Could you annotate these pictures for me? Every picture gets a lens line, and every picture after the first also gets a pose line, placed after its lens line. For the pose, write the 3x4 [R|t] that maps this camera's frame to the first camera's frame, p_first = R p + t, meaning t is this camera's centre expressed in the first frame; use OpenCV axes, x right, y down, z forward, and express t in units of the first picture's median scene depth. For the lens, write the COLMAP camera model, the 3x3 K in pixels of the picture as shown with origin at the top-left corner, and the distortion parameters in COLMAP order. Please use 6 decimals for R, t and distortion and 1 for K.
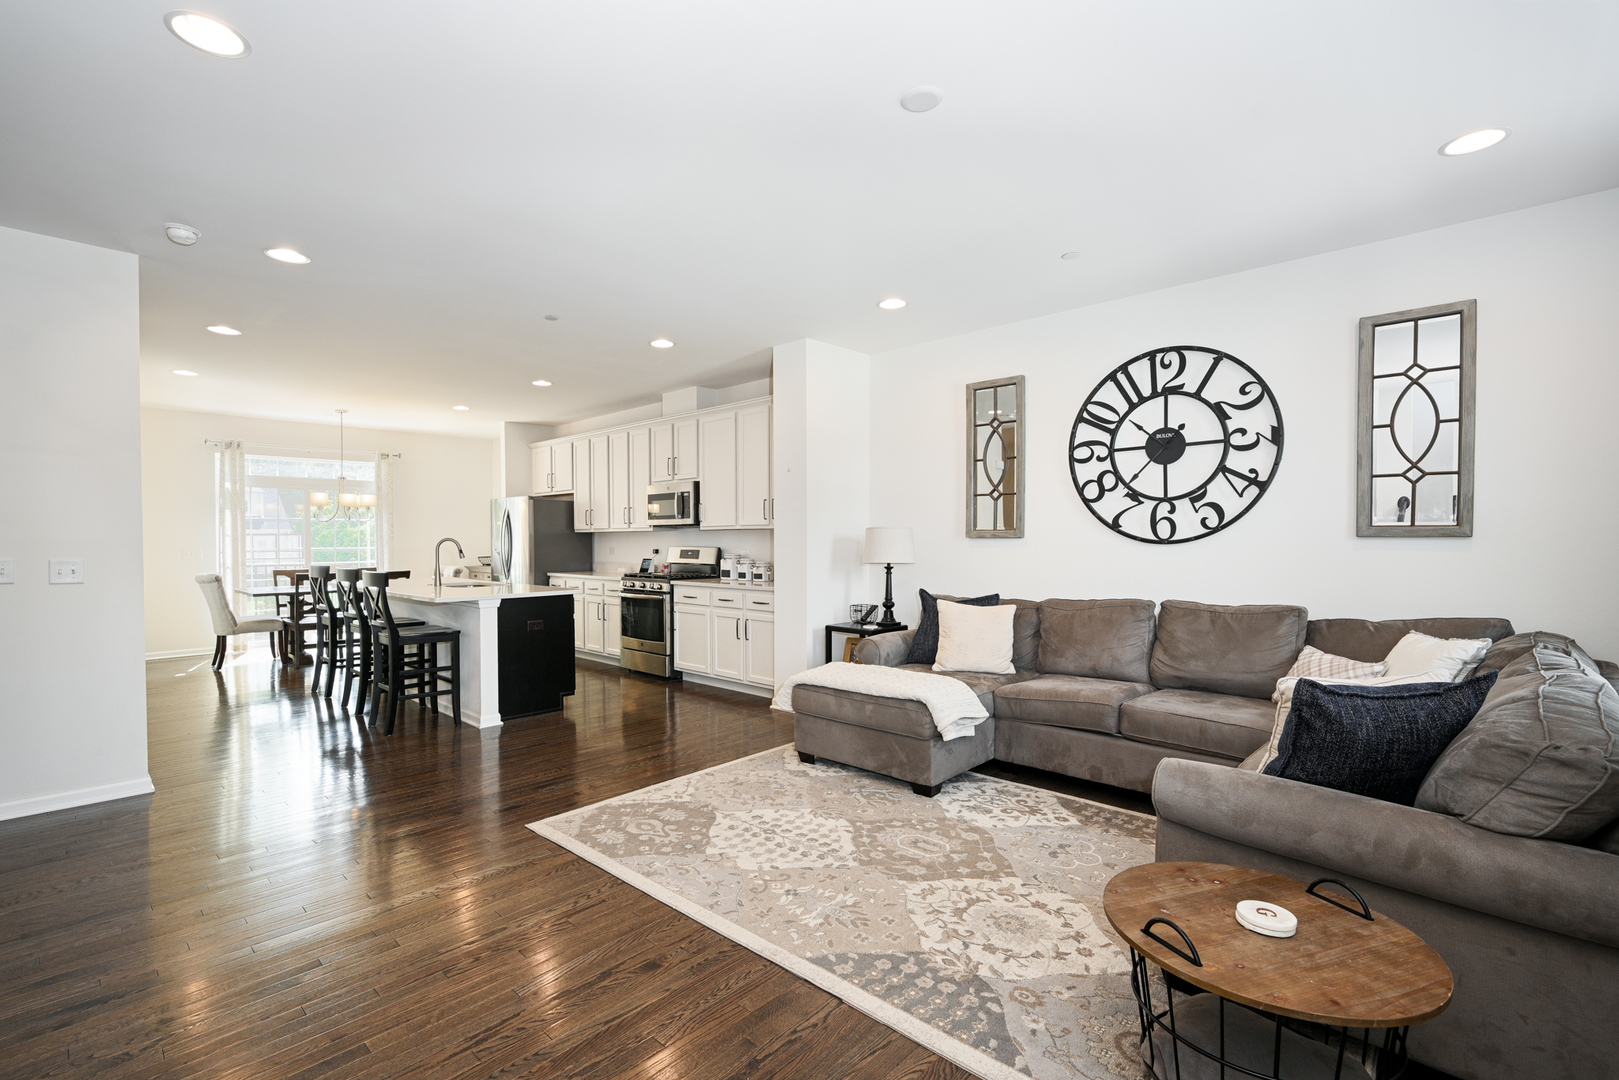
lens RADIAL K [[723.5, 0, 785.0], [0, 723.5, 552.8], [0, 0, 1]] dist [-0.002266, -0.000241]
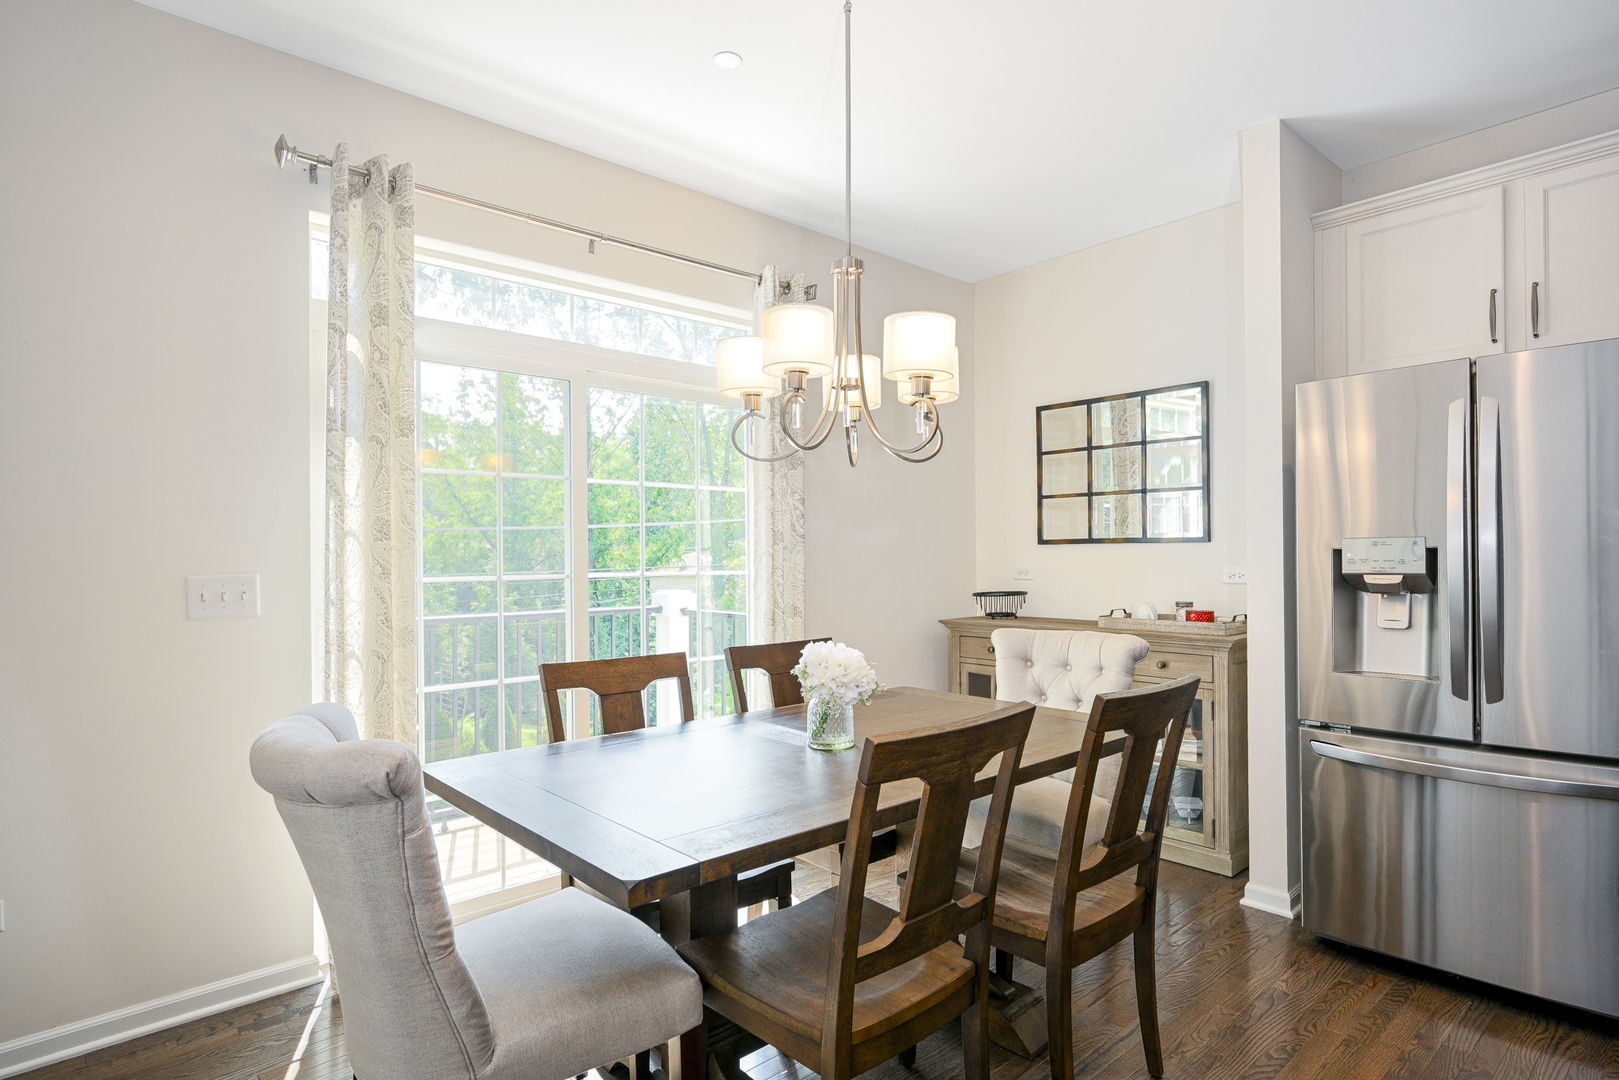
lens RADIAL K [[860.2, 0, 806.6], [0, 860.2, 549.4], [0, 0, 1]] dist [0.045072, 0.000093]
pose [[0.996927, -0.005916, -0.078109, -0.638947], [0.004621, 0.999849, -0.016759, -0.012097], [0.078196, 0.016346, 0.996804, 0.763542]]
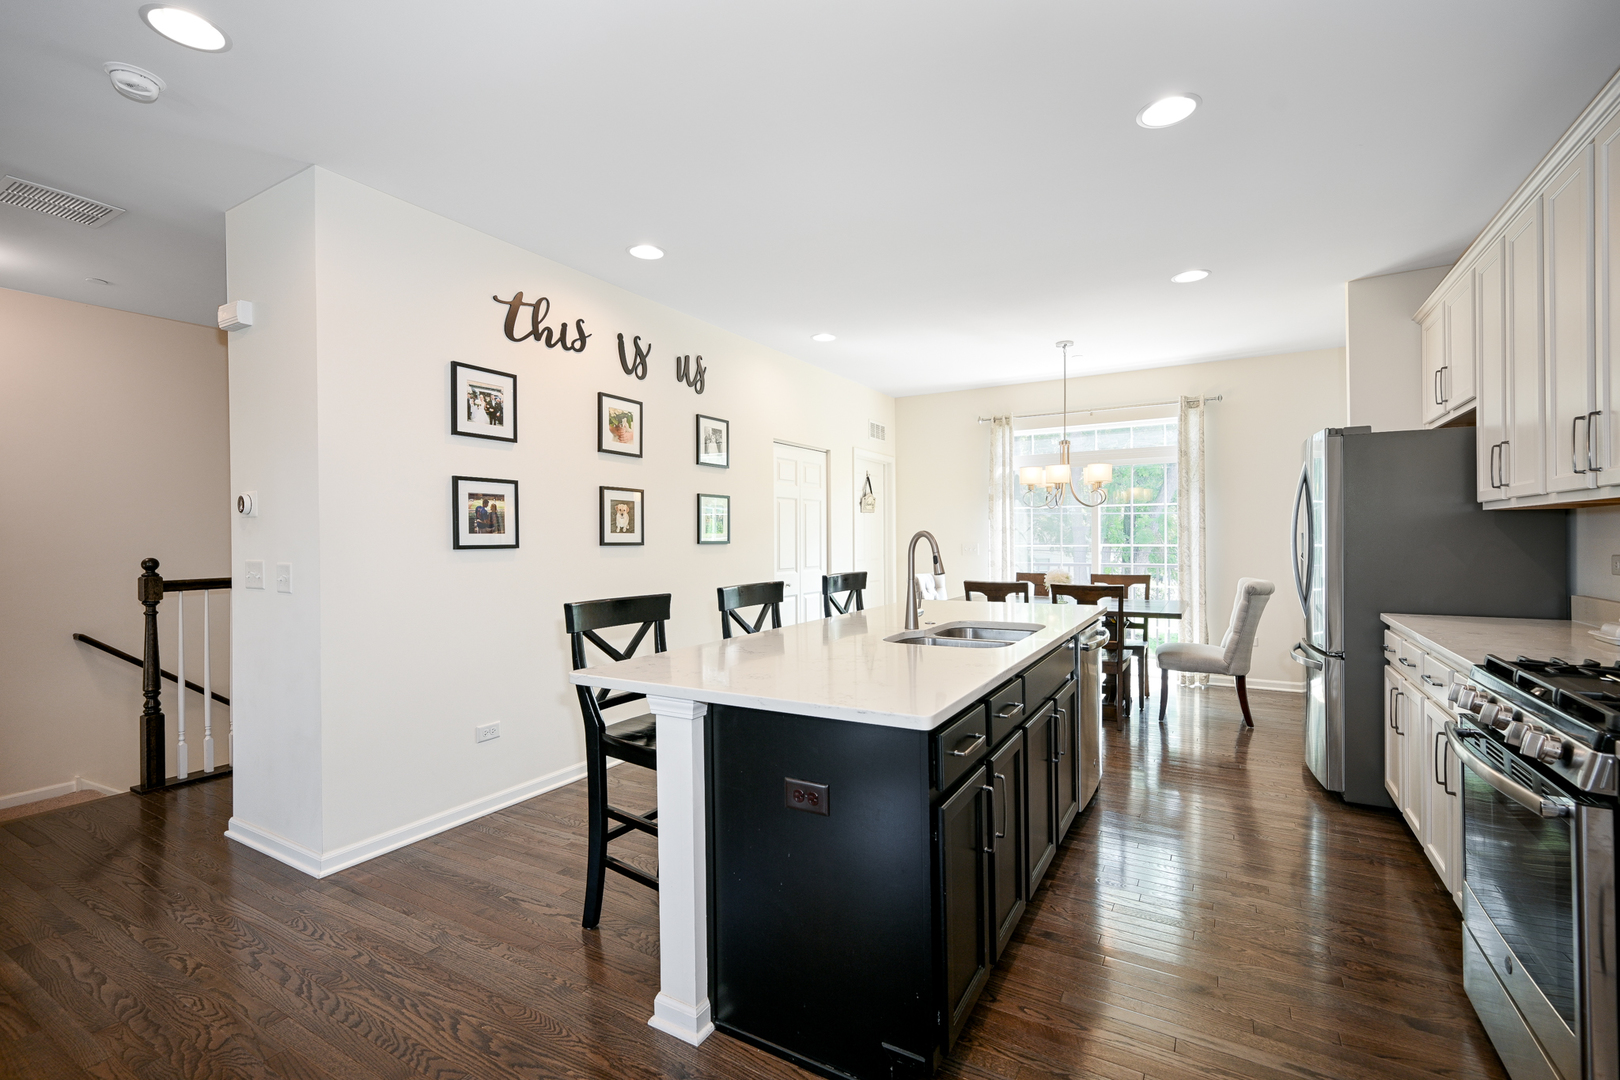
lens RADIAL K [[712.3, 0, 813.7], [0, 712.3, 534.4], [0, 0, 1]] dist [-0.000503, 0.000085]
pose [[0.246136, -0.004784, -0.969224, -0.024222], [-0.006654, 0.999956, -0.006626, -0.012469], [0.969213, 0.008081, 0.246093, 0.642661]]
